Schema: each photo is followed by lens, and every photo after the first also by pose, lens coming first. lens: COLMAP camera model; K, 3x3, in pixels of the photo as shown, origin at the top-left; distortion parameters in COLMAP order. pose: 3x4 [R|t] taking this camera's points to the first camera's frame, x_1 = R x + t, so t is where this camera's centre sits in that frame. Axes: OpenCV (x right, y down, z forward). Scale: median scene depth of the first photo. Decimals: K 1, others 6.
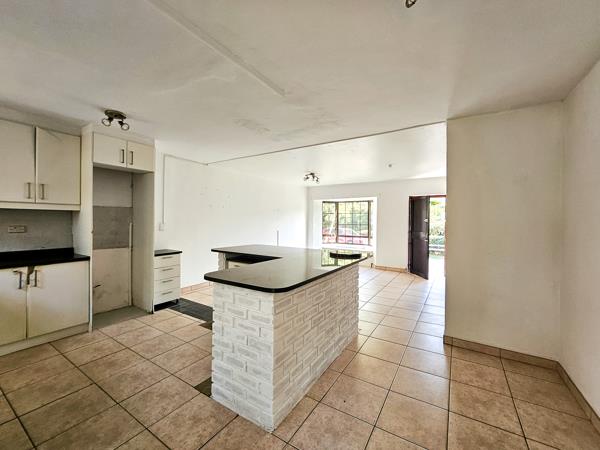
lens RADIAL K [[251.3, 0, 301.8], [0, 251.3, 222.0], [0, 0, 1]] dist [0.011124, -0.000098]
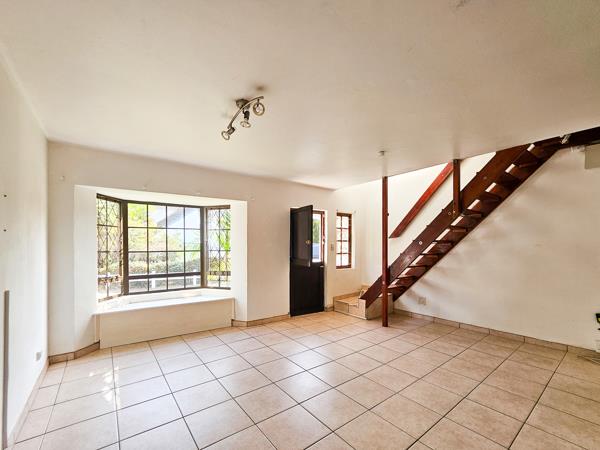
lens RADIAL K [[255.8, 0, 298.0], [0, 255.8, 246.3], [0, 0, 1]] dist [0.025879, -0.000015]
pose [[0.347116, -0.012135, 0.937744, -0.477000], [0.009240, 0.999912, 0.009519, -0.006883], [-0.937777, 0.005361, 0.347198, 1.521902]]
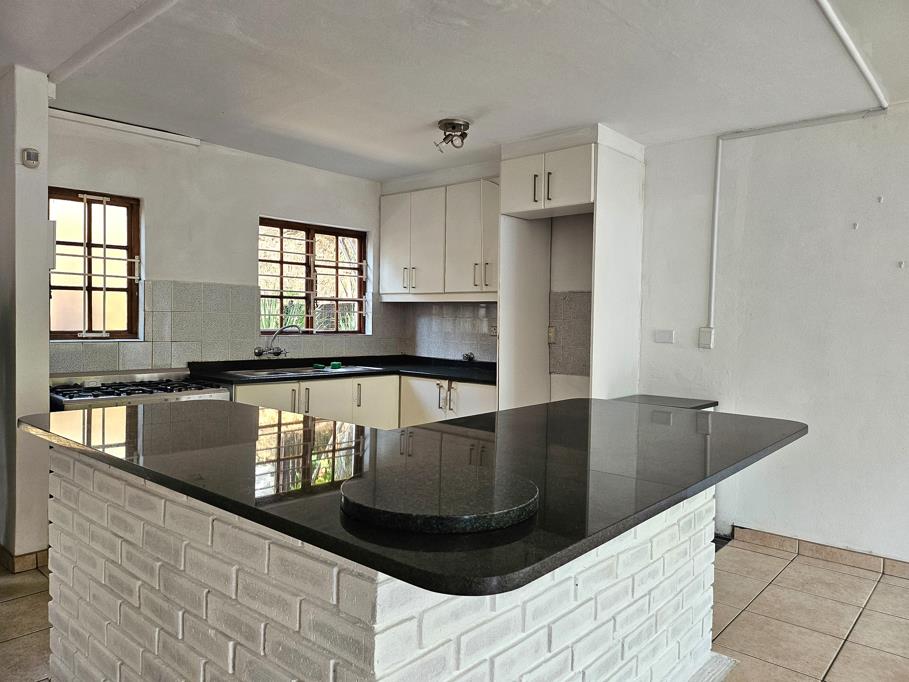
lens RADIAL K [[632.3, 0, 454.5], [0, 632.3, 341.0], [0, 0, 1]] dist [0.035035, -0.001146]
pose [[-0.162278, 0.019059, -0.986561, 0.568653], [-0.025683, 0.999393, 0.023531, 0.015926], [0.986411, 0.029157, -0.161690, 1.071041]]
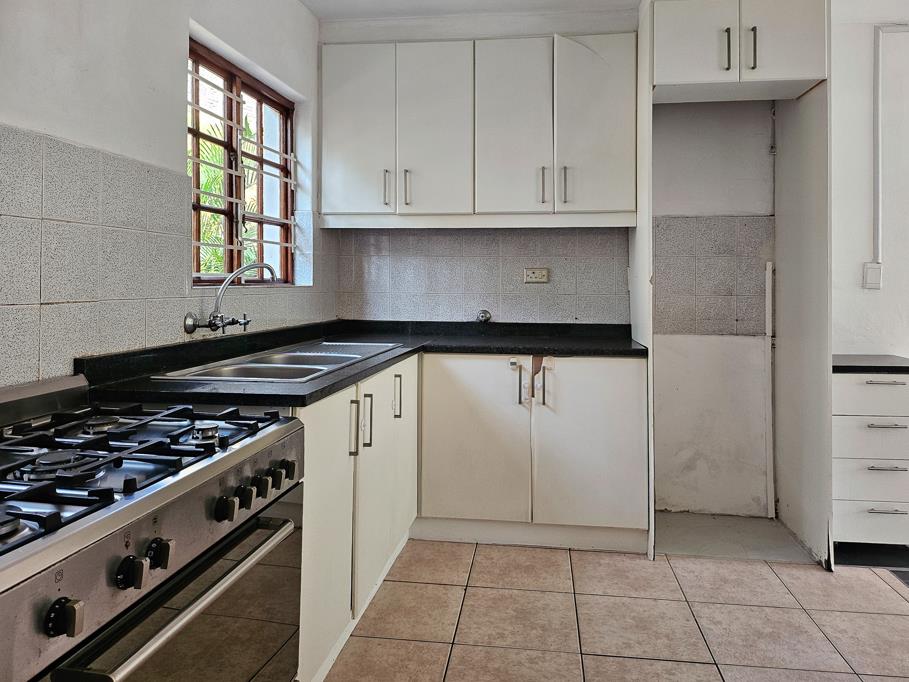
lens RADIAL K [[669.2, 0, 455.7], [0, 669.2, 277.9], [0, 0, 1]] dist [0.033868, -0.006102]
pose [[0.430895, -0.015761, -0.902264, -0.080764], [-0.005015, 0.999790, -0.019860, 0.053457], [0.902388, 0.013082, 0.430726, 0.317669]]
